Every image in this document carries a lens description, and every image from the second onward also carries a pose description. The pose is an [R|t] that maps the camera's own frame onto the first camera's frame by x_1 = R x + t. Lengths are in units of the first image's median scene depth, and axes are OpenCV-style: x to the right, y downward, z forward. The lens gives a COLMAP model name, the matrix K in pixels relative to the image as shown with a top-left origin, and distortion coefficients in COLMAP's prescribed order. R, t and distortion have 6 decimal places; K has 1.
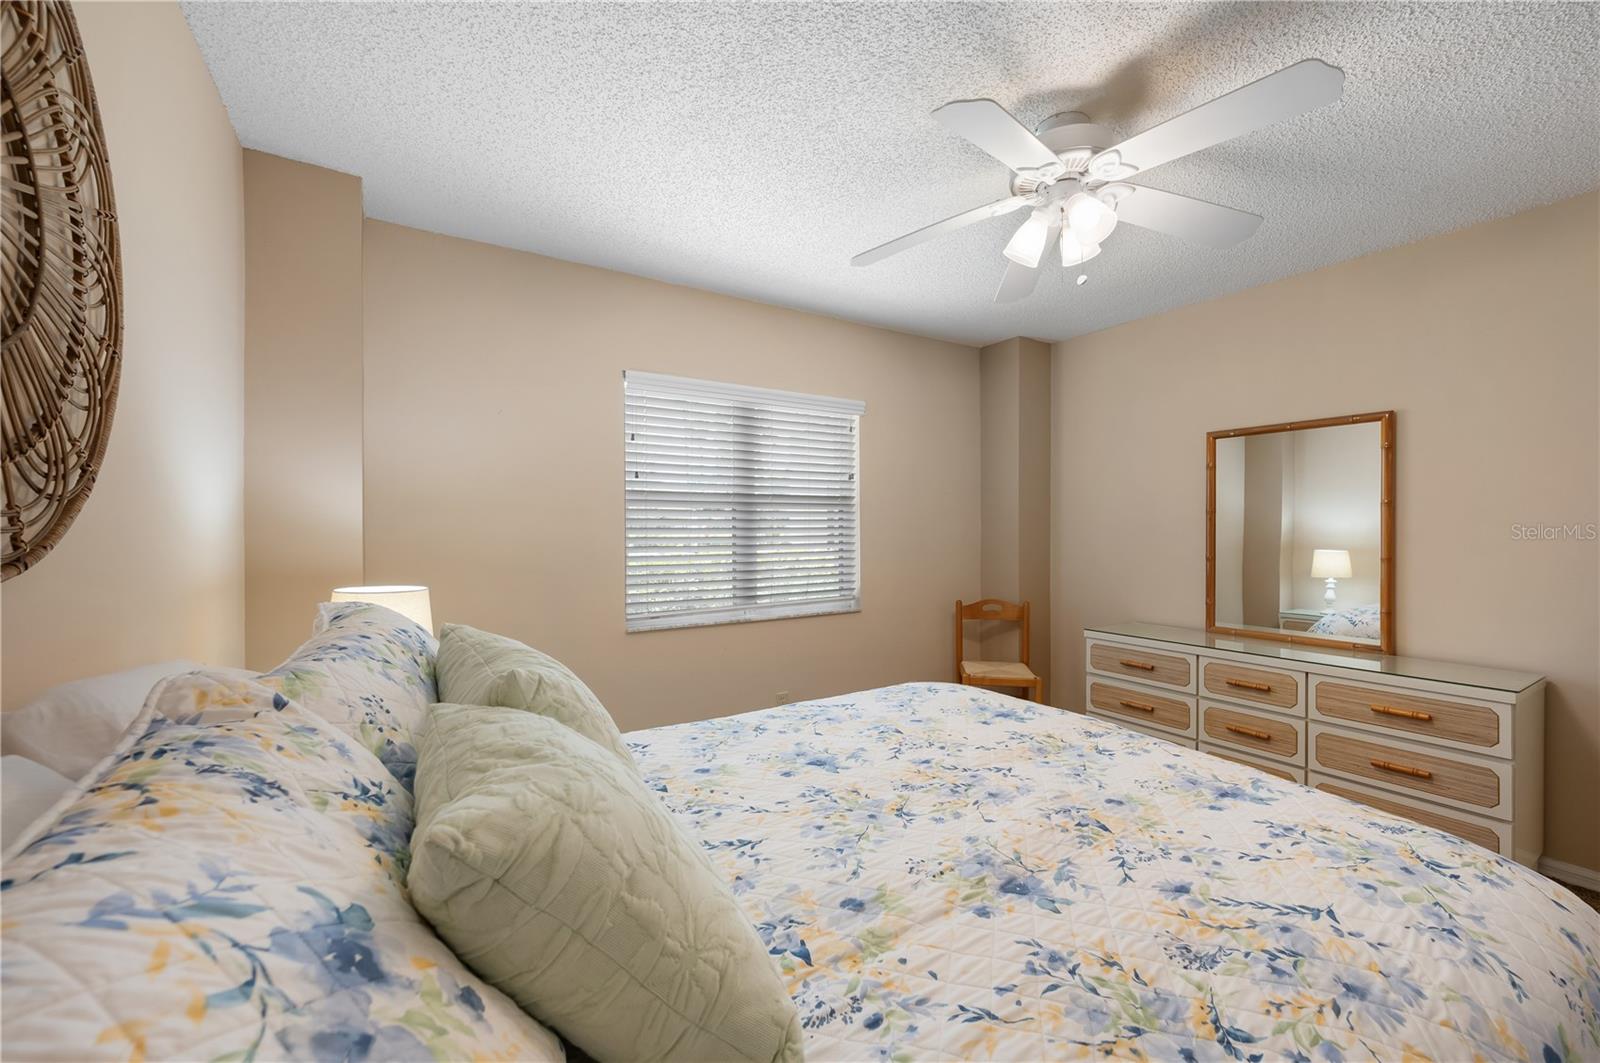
lens RADIAL K [[638.2, 0, 789.6], [0, 638.2, 531.8], [0, 0, 1]] dist [0.001110, -0.000110]
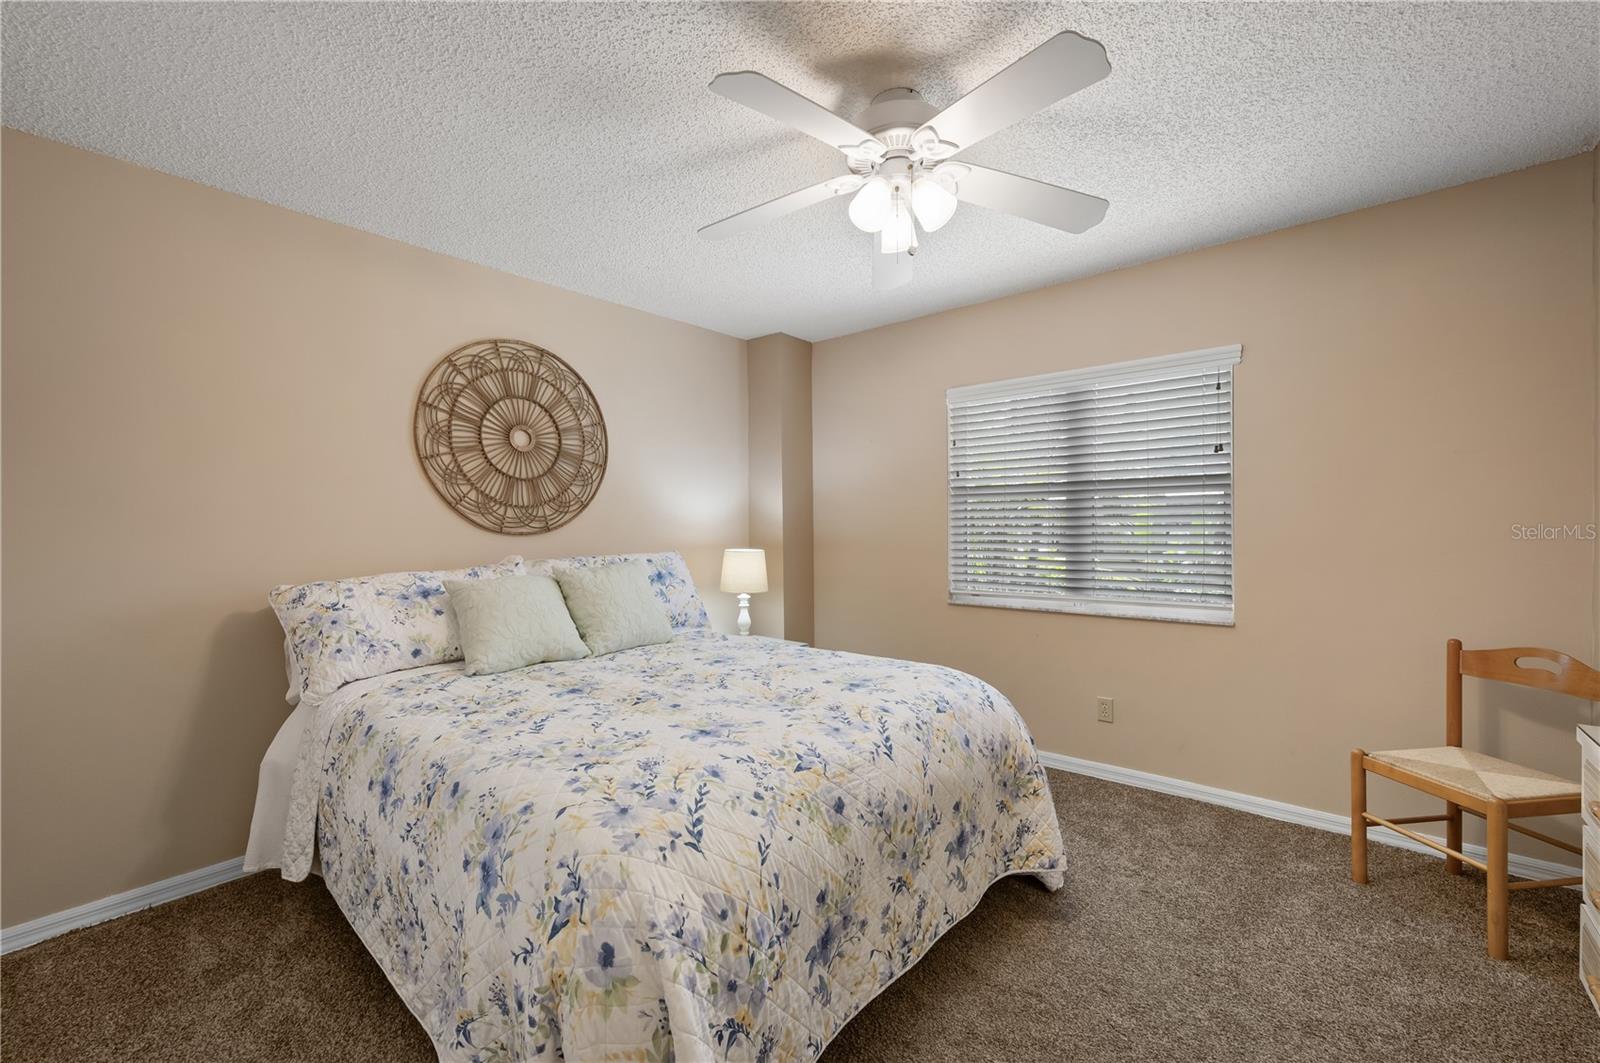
lens RADIAL K [[661.3, 0, 803.3], [0, 661.3, 522.3], [0, 0, 1]] dist [0.000262, -0.000008]
pose [[0.289919, -0.003758, -0.957044, 1.518888], [0.000803, 0.999993, -0.003683, 0.011868], [0.957051, 0.000299, 0.289920, 0.634620]]
